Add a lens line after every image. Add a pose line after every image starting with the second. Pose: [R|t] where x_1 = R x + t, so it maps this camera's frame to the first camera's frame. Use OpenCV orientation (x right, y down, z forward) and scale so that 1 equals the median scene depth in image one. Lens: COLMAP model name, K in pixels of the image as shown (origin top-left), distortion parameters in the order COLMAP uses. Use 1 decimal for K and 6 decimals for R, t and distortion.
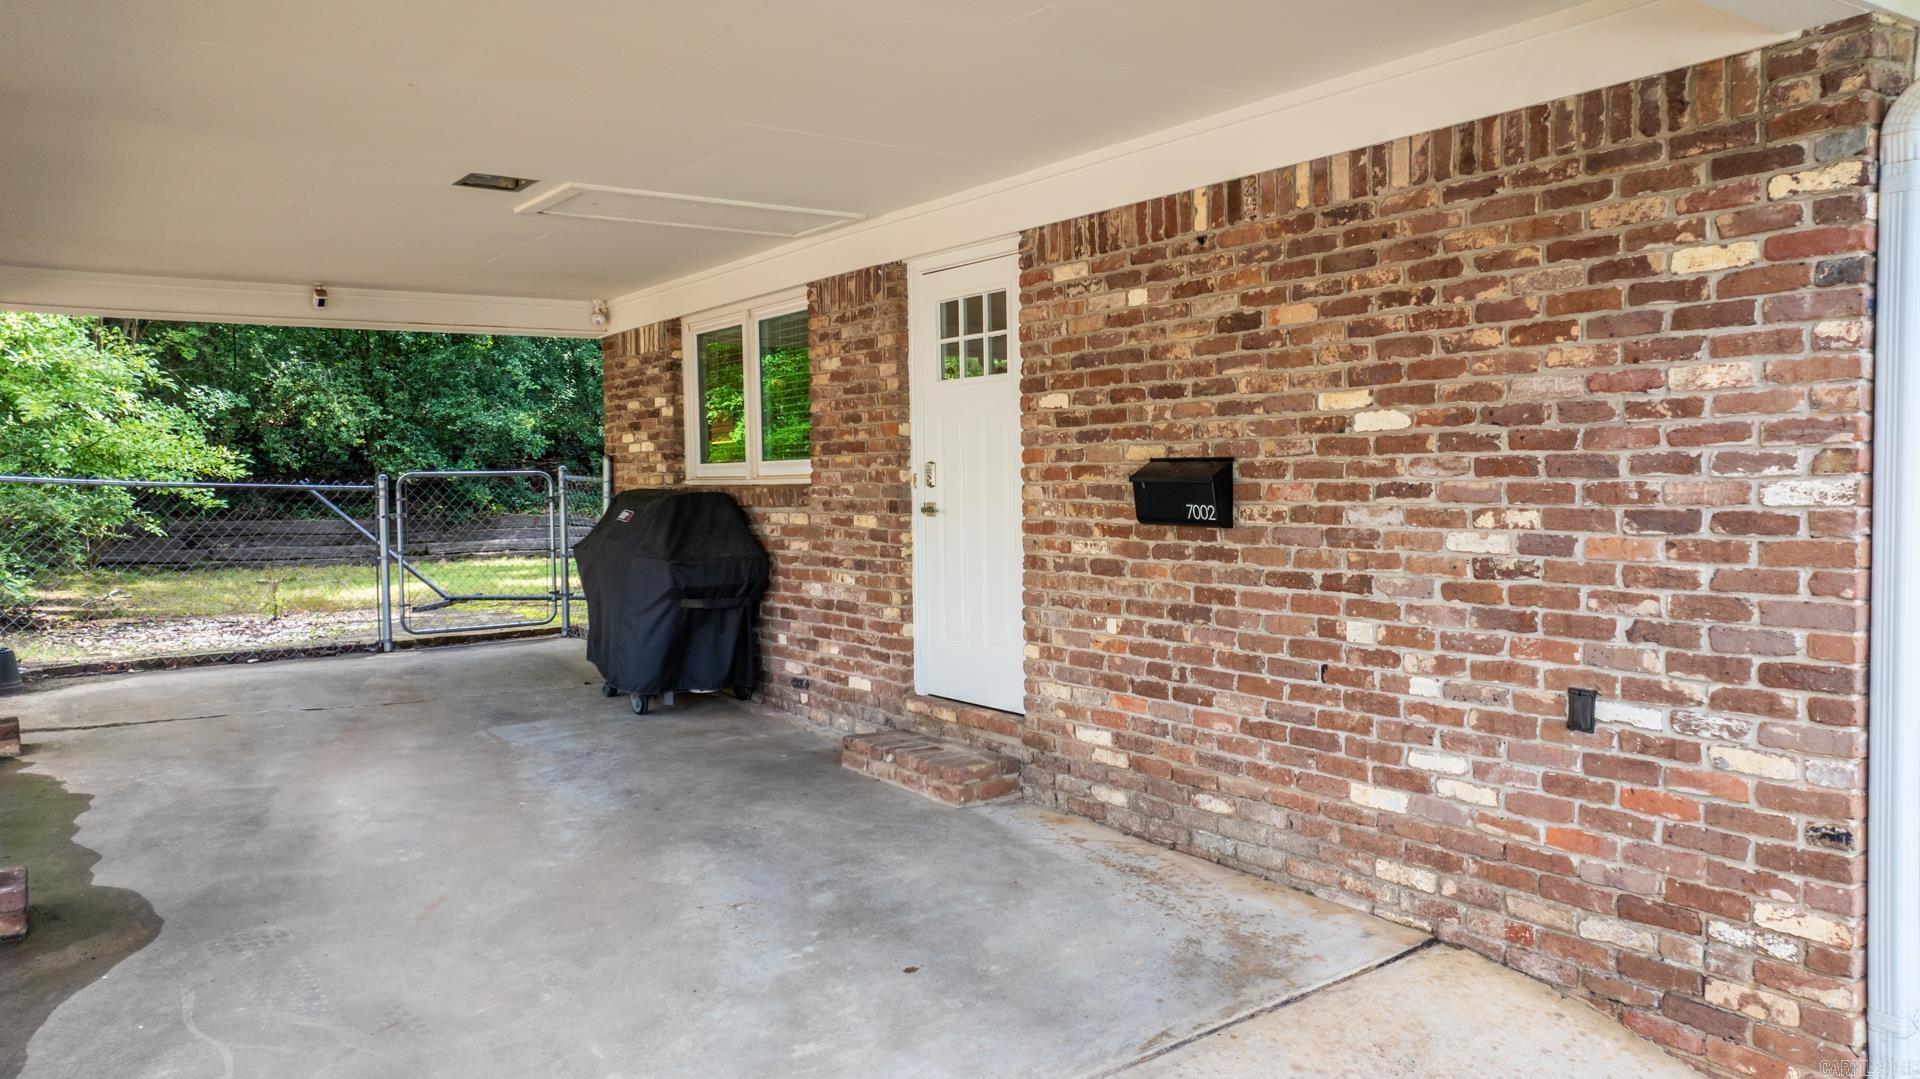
lens RADIAL K [[1368.1, 0, 960.0], [0, 1368.1, 539.5], [0, 0, 1]] dist [0.008679, -0.051073]
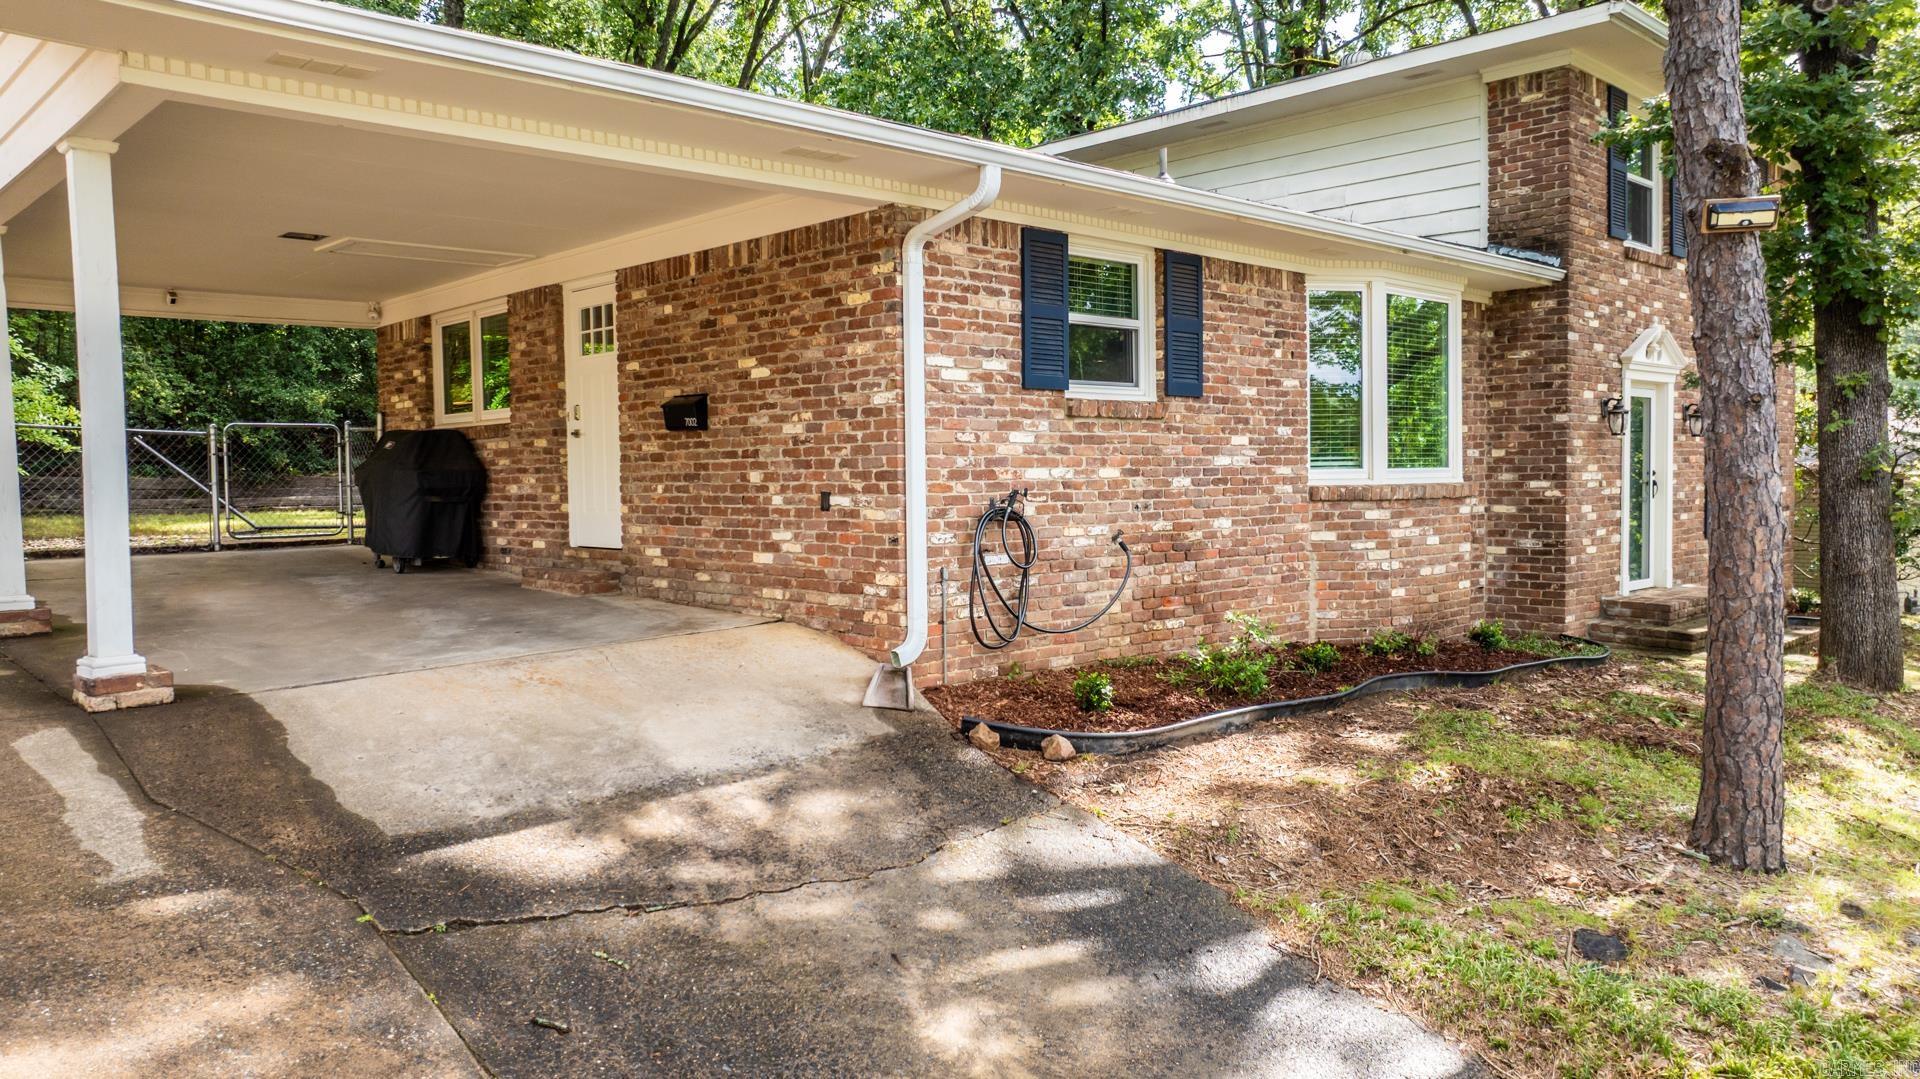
lens RADIAL K [[1368.1, 0, 960.0], [0, 1368.1, 539.5], [0, 0, 1]] dist [0.008679, -0.051073]
pose [[0.991118, -0.004122, 0.132919, 0.279944], [0.004221, 0.999991, -0.000462, 0.140413], [-0.132916, 0.001019, 0.991127, -0.910403]]
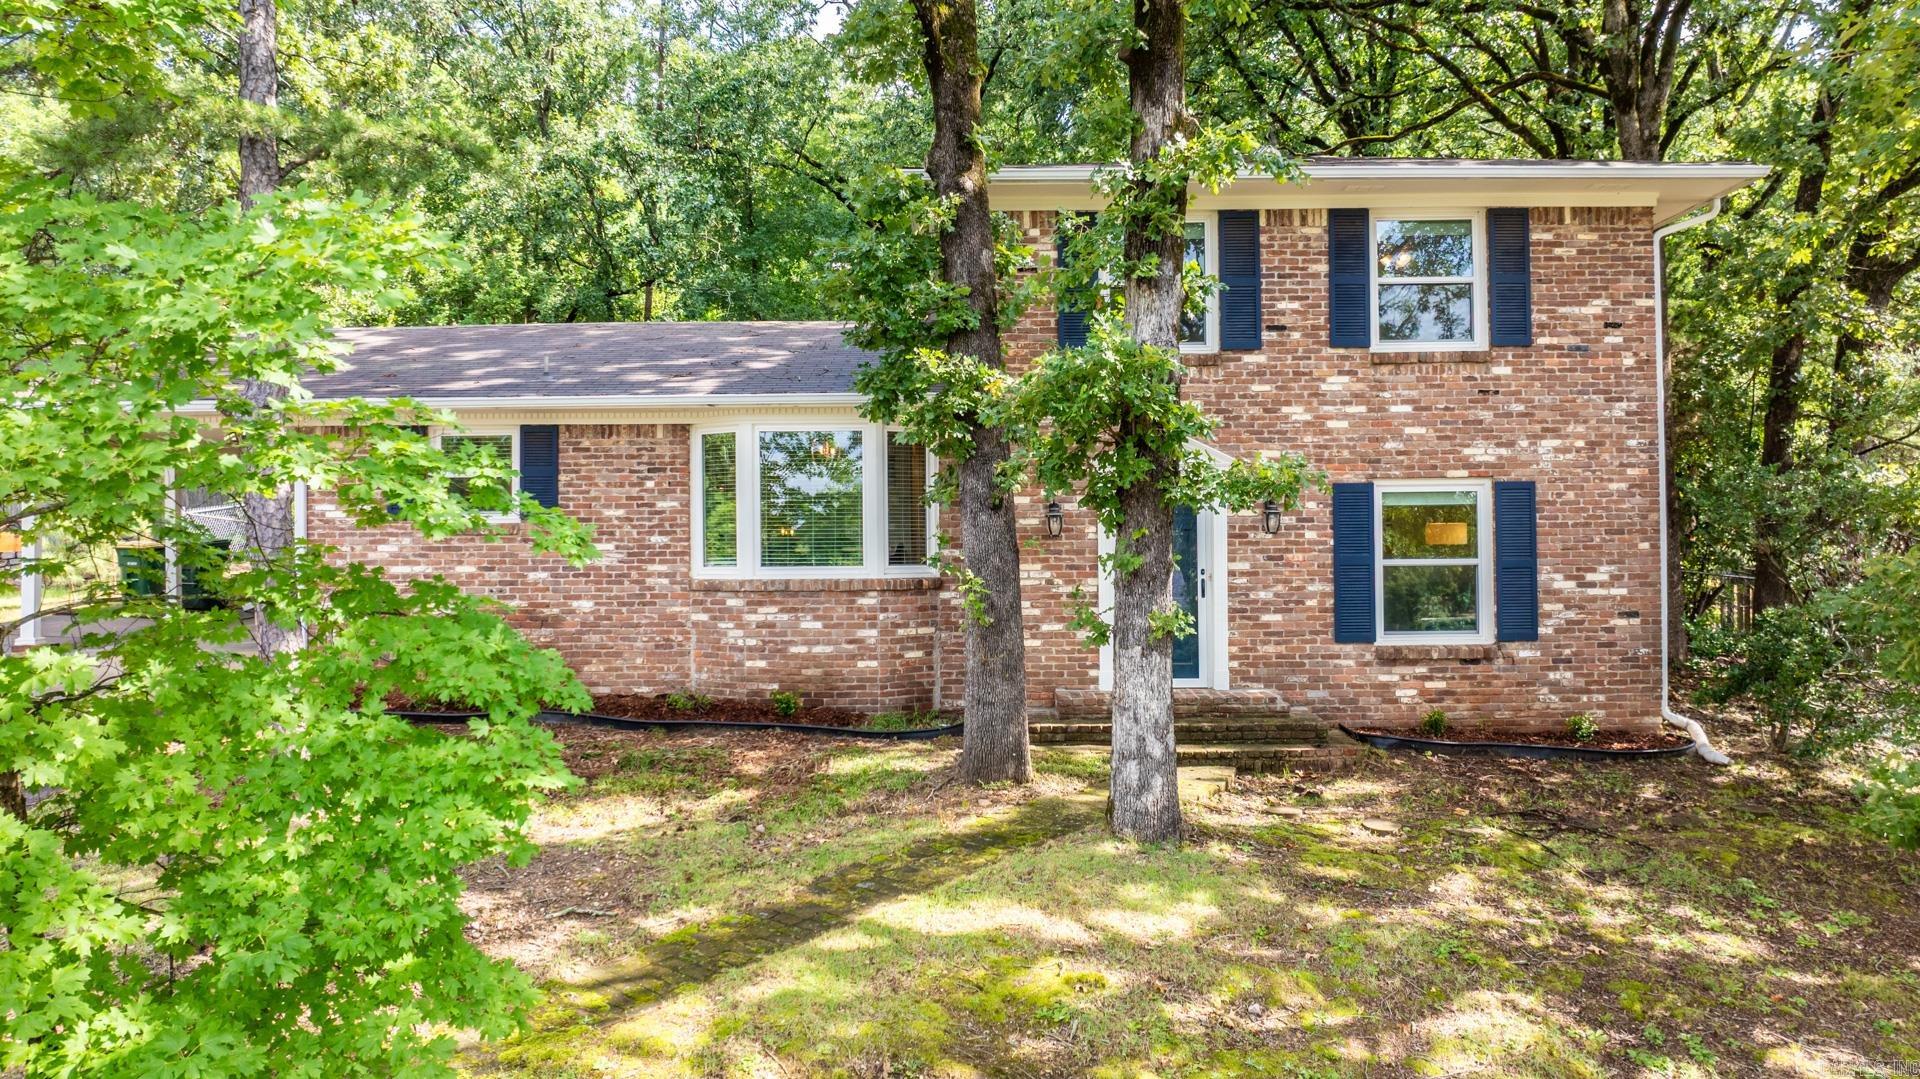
lens RADIAL K [[1368.1, 0, 960.0], [0, 1368.1, 539.5], [0, 0, 1]] dist [0.008679, -0.051073]
pose [[0.793643, 0.001139, -0.608382, 3.432927], [-0.033790, 0.998537, -0.042211, 0.074262], [0.607444, 0.054058, 0.792521, -0.805641]]
